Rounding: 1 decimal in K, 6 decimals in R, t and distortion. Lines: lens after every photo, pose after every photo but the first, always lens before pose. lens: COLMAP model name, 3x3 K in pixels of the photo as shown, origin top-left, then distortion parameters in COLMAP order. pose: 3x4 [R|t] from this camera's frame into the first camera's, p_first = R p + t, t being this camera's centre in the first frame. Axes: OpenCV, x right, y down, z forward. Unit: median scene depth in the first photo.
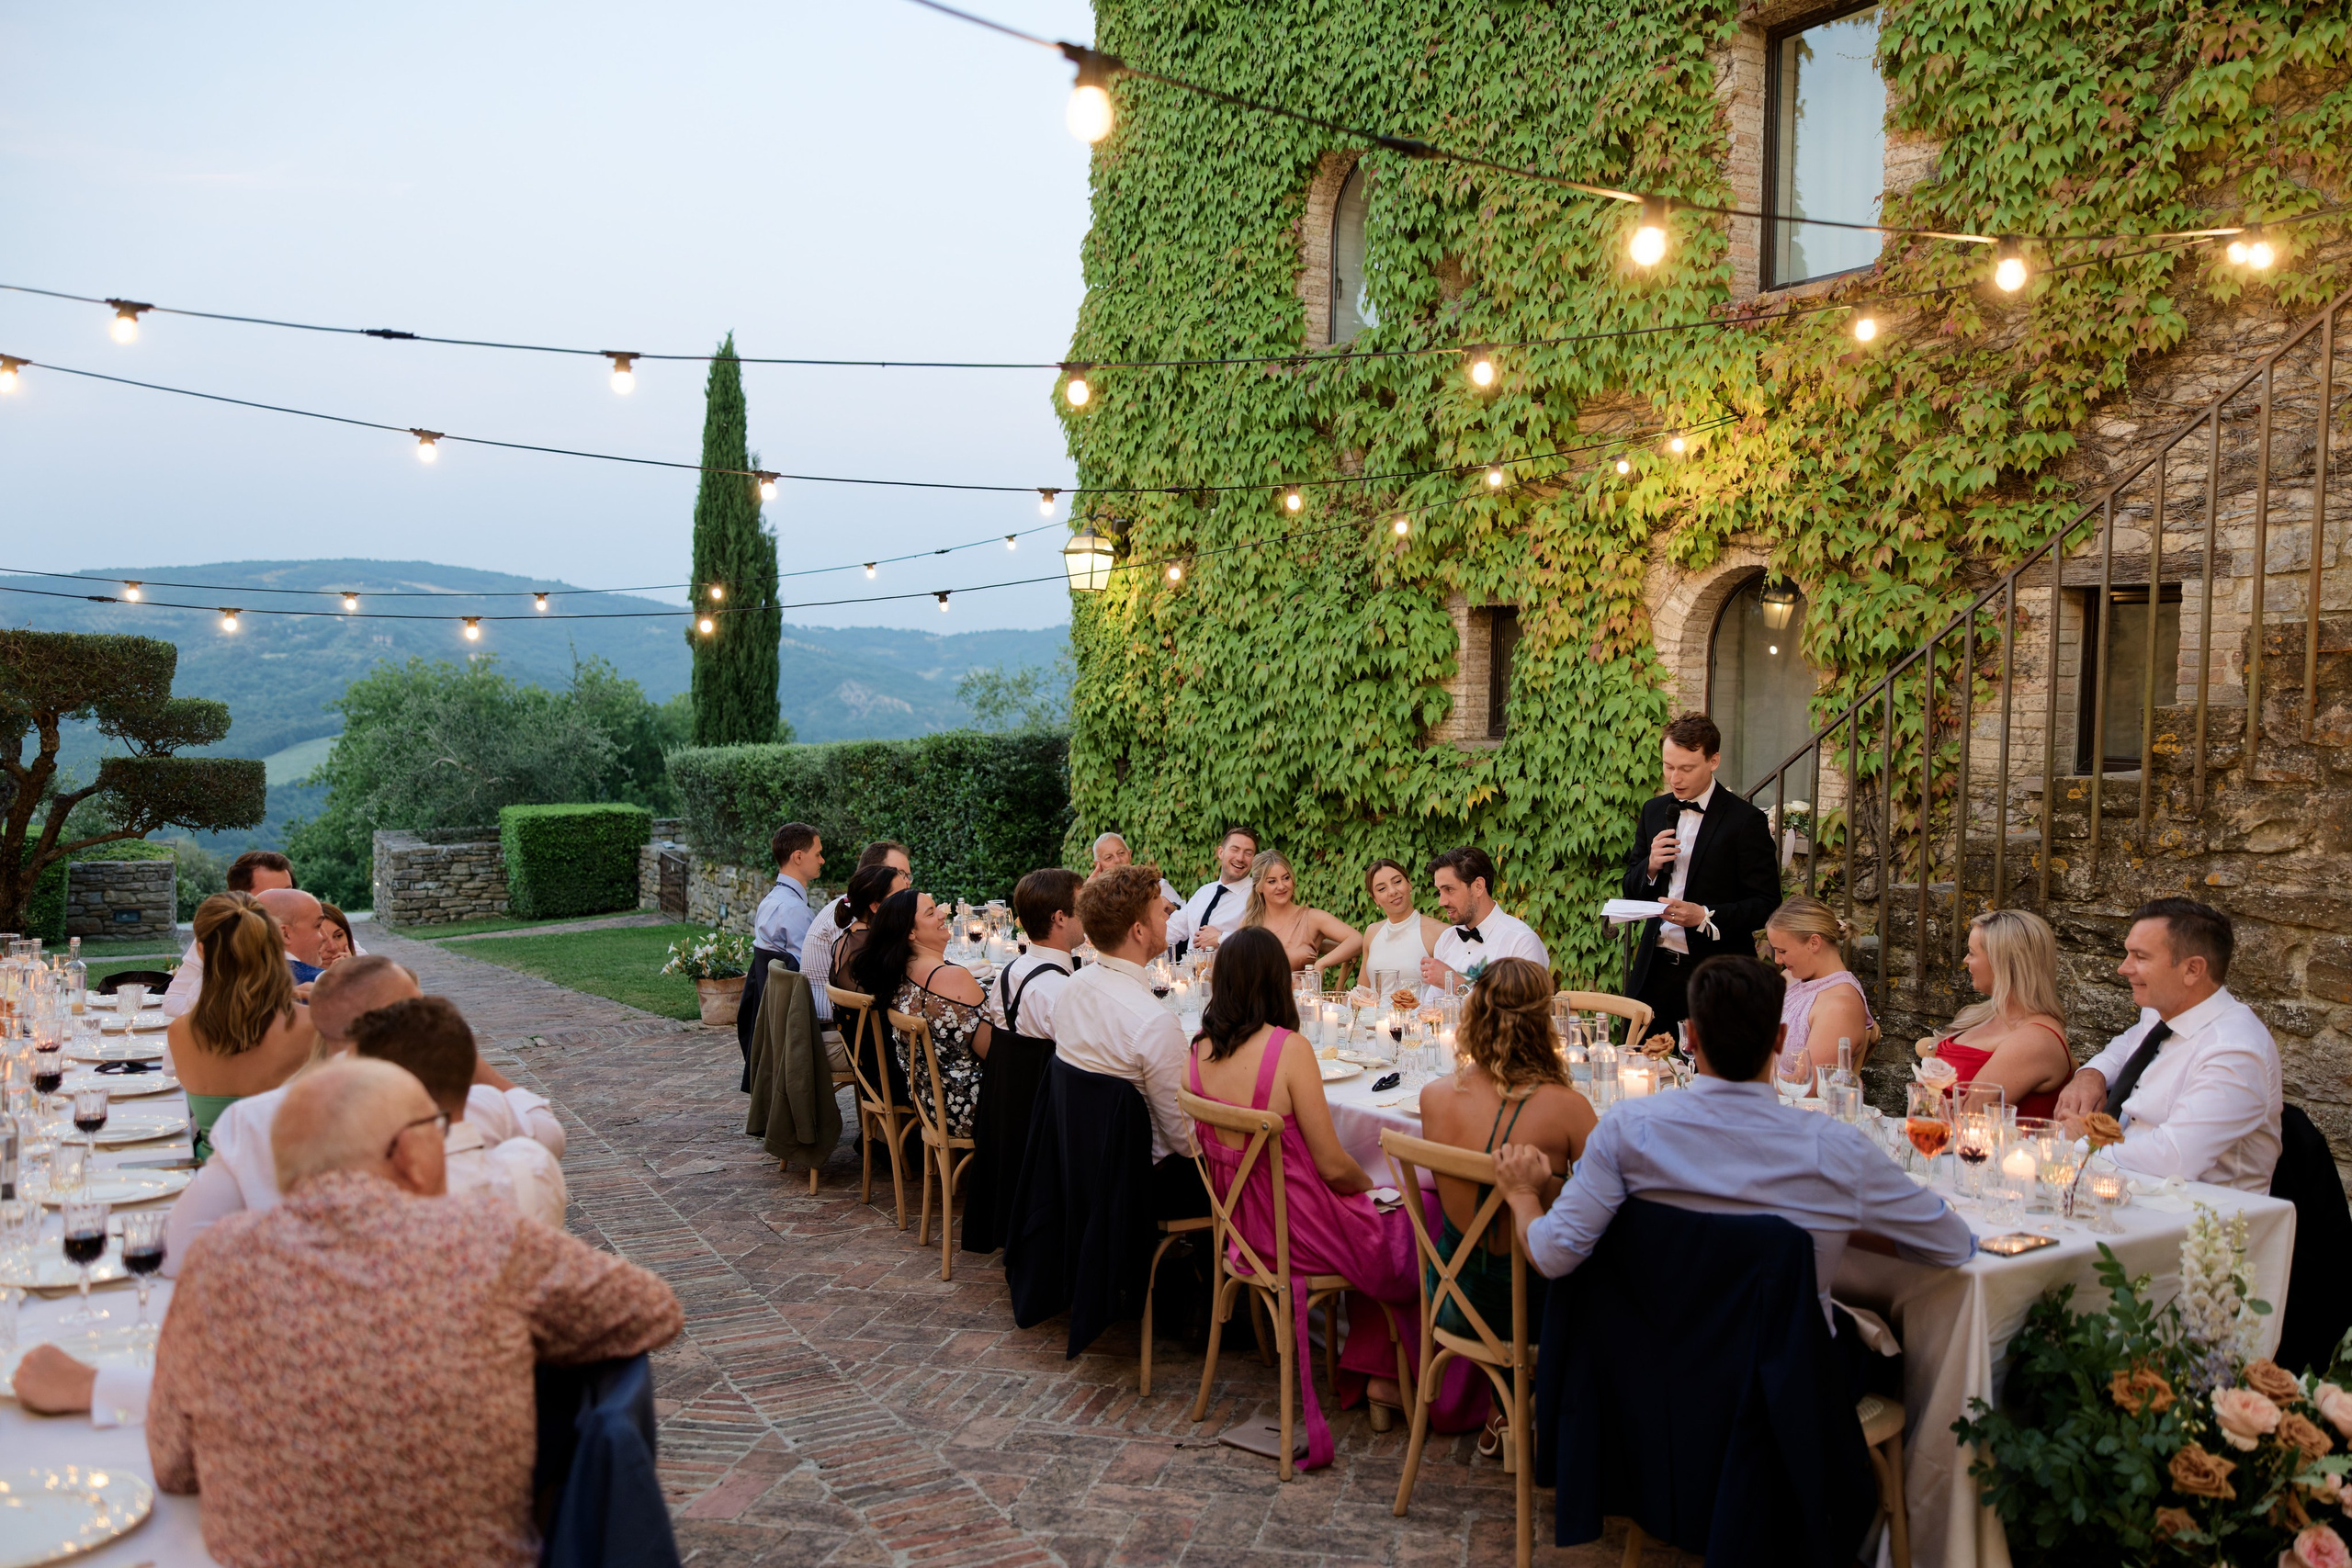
lens RADIAL K [[1822.1, 0, 1180.3], [0, 1822.1, 777.7], [0, 0, 1]] dist [0.015836, 0.000915]
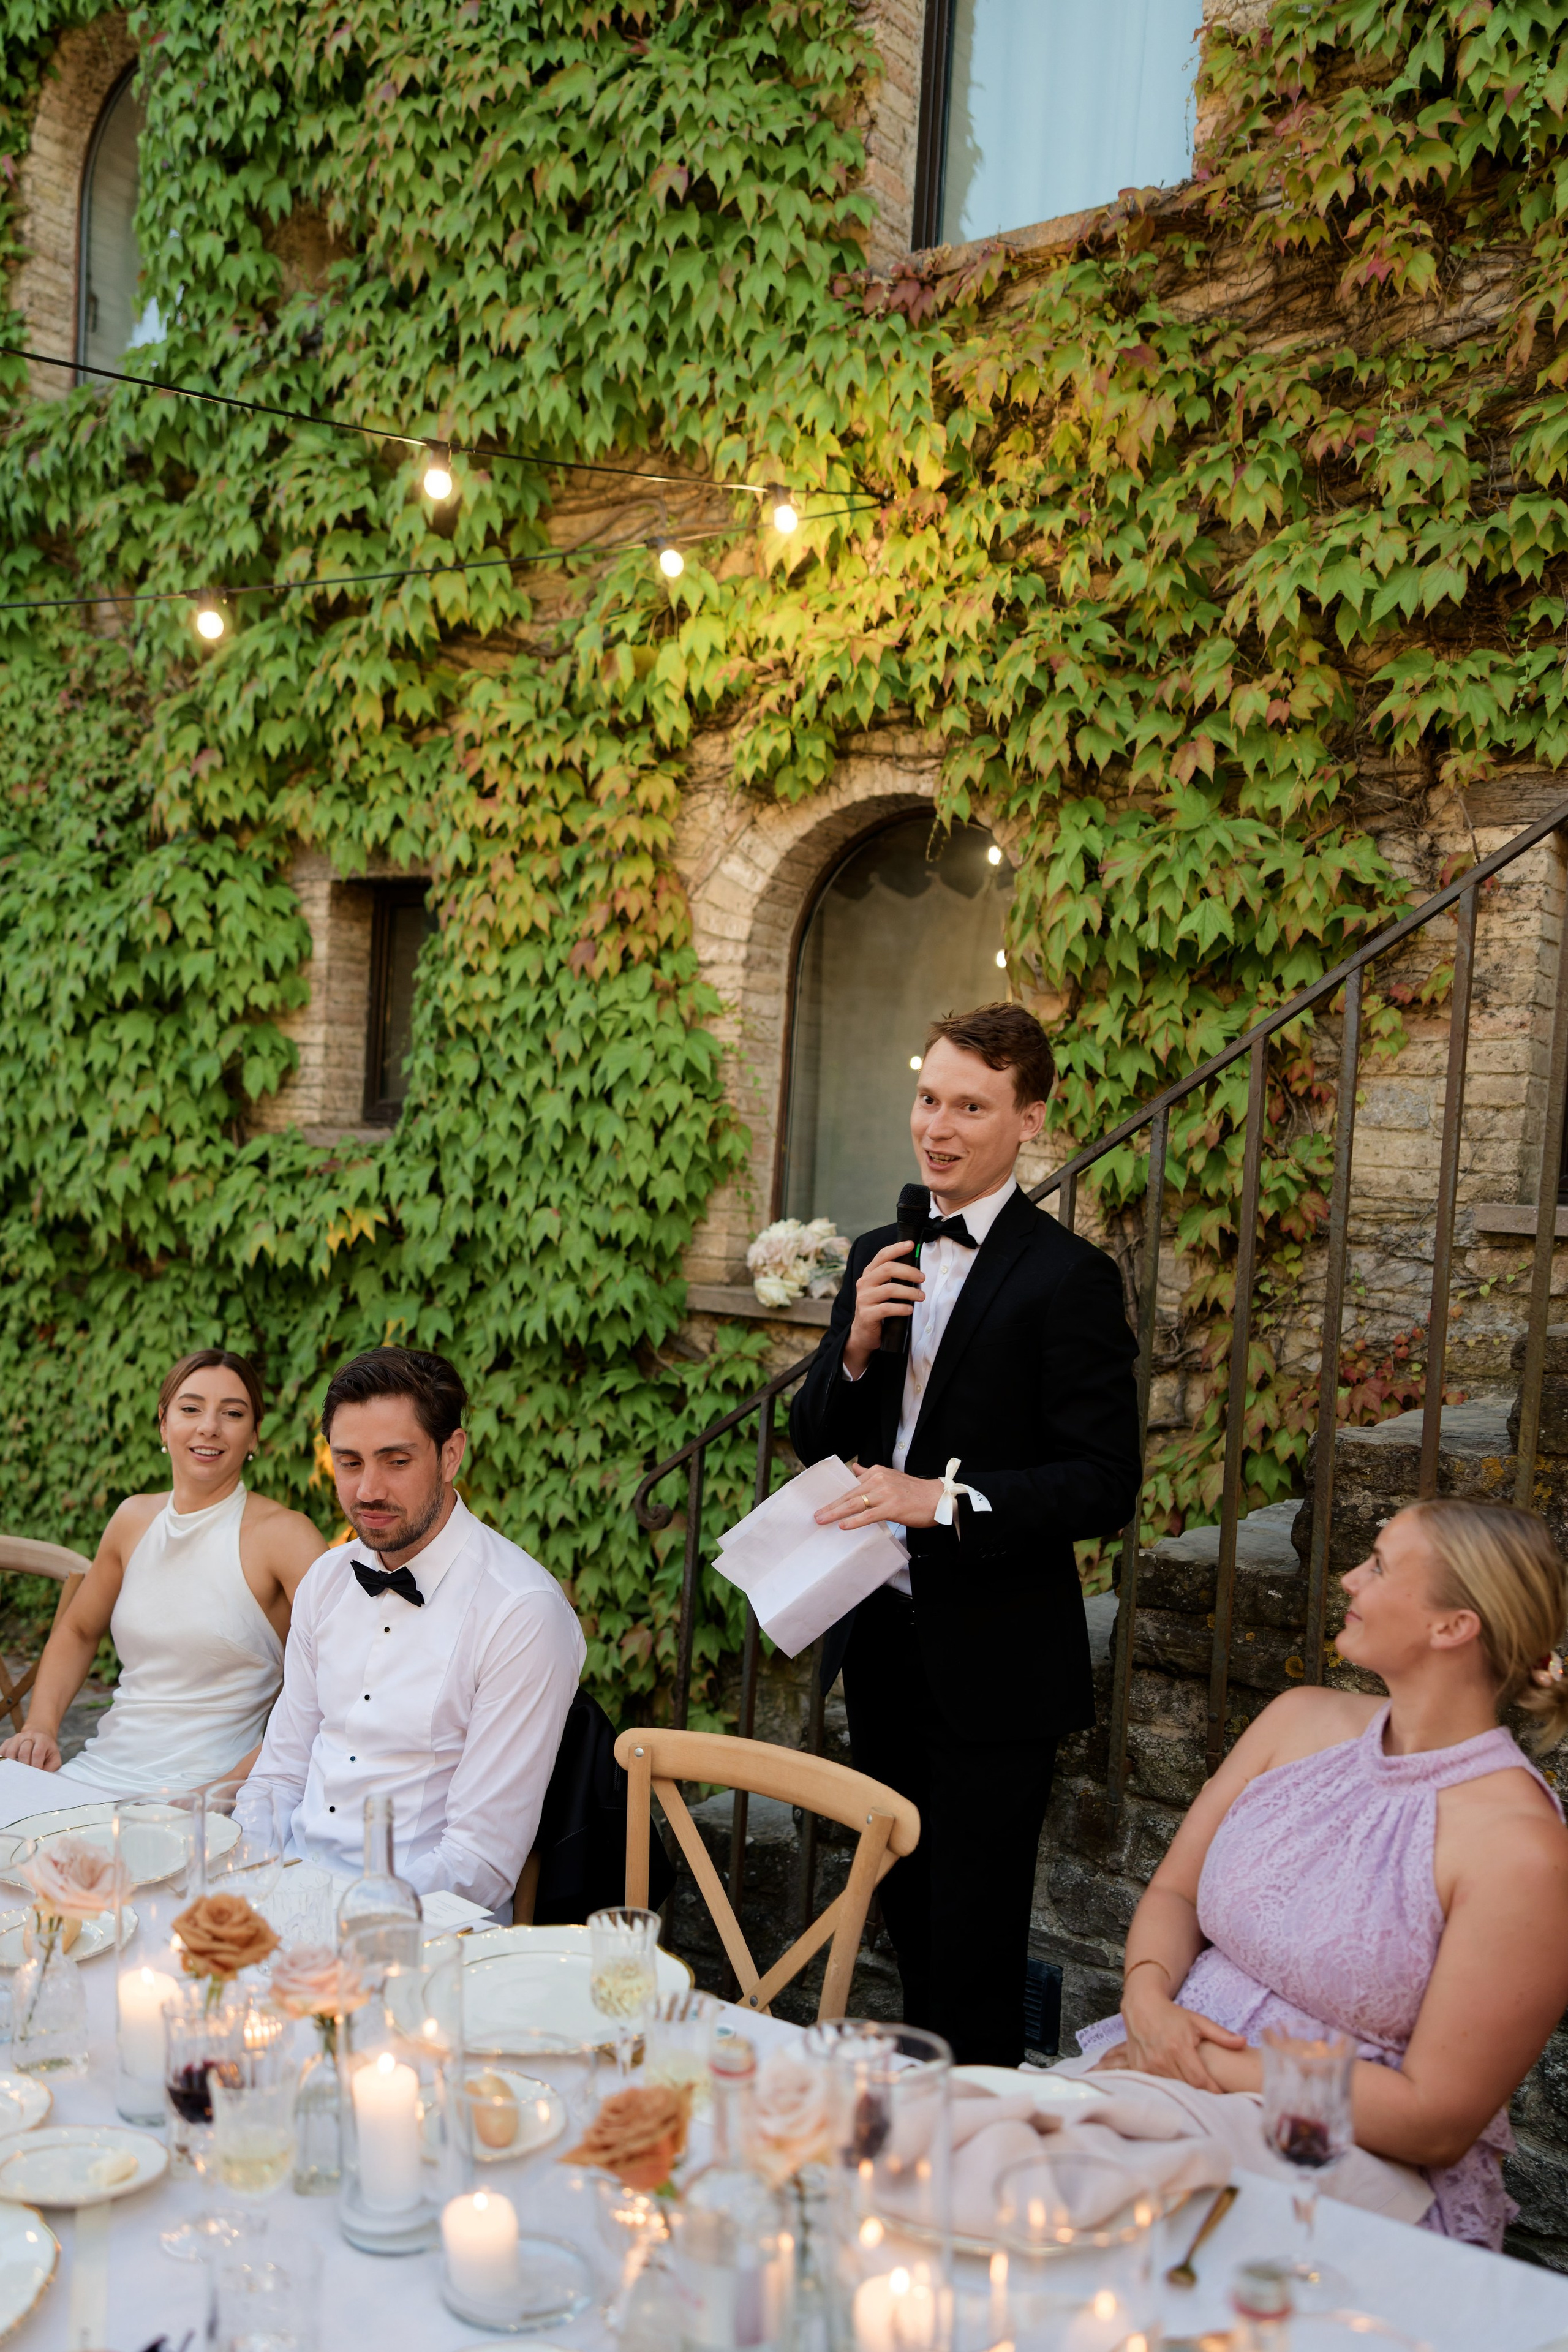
lens RADIAL K [[1978.9, 0, 706.0], [0, 1978.9, 1287.3], [0, 0, 1]] dist [0.010876, 0.015278]
pose [[0.930133, 0.008775, 0.367118, 0.049101], [-0.020658, 0.999382, 0.028454, 0.008635], [-0.366641, -0.034050, 0.929739, 0.429674]]
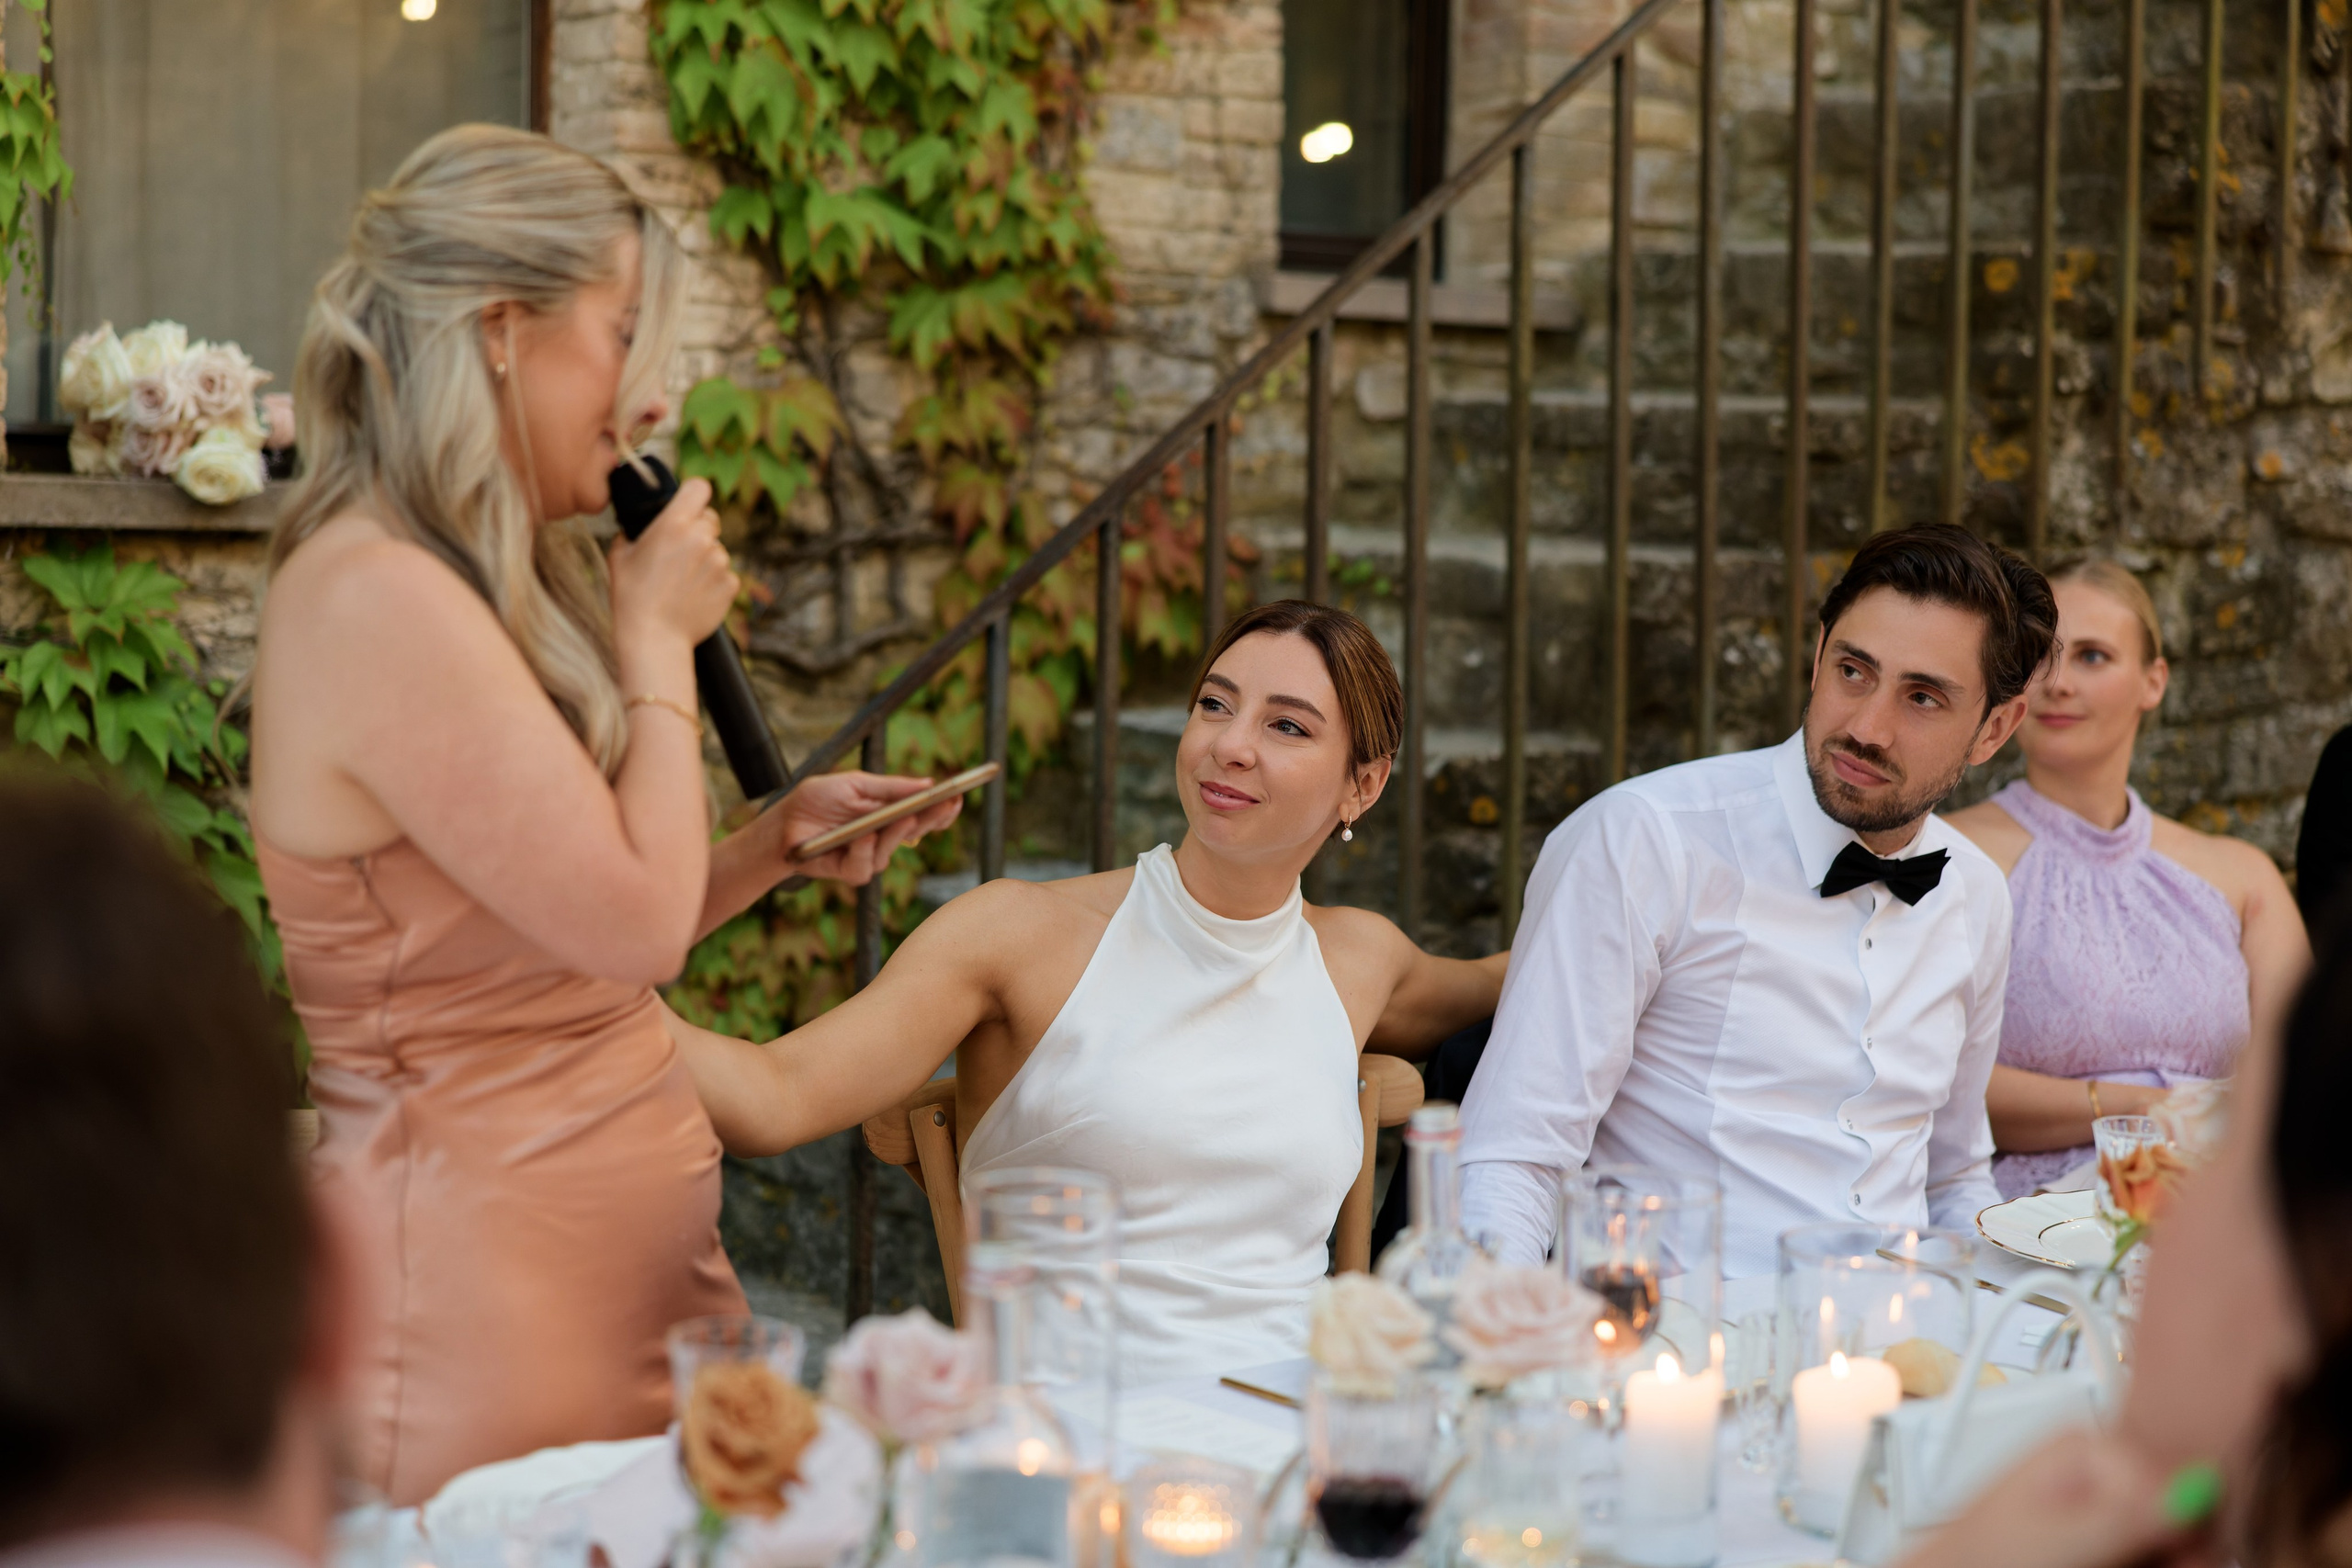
lens RADIAL K [[3935.2, 0, 1140.6], [0, 3935.2, 793.8], [0, 0, 1]] dist [0.091499, 0.000000]
pose [[-0.080879, -0.098844, 0.991811, -0.255255], [0.028037, 0.994451, 0.101394, 0.016984], [-0.996330, 0.036008, -0.077659, 0.821641]]
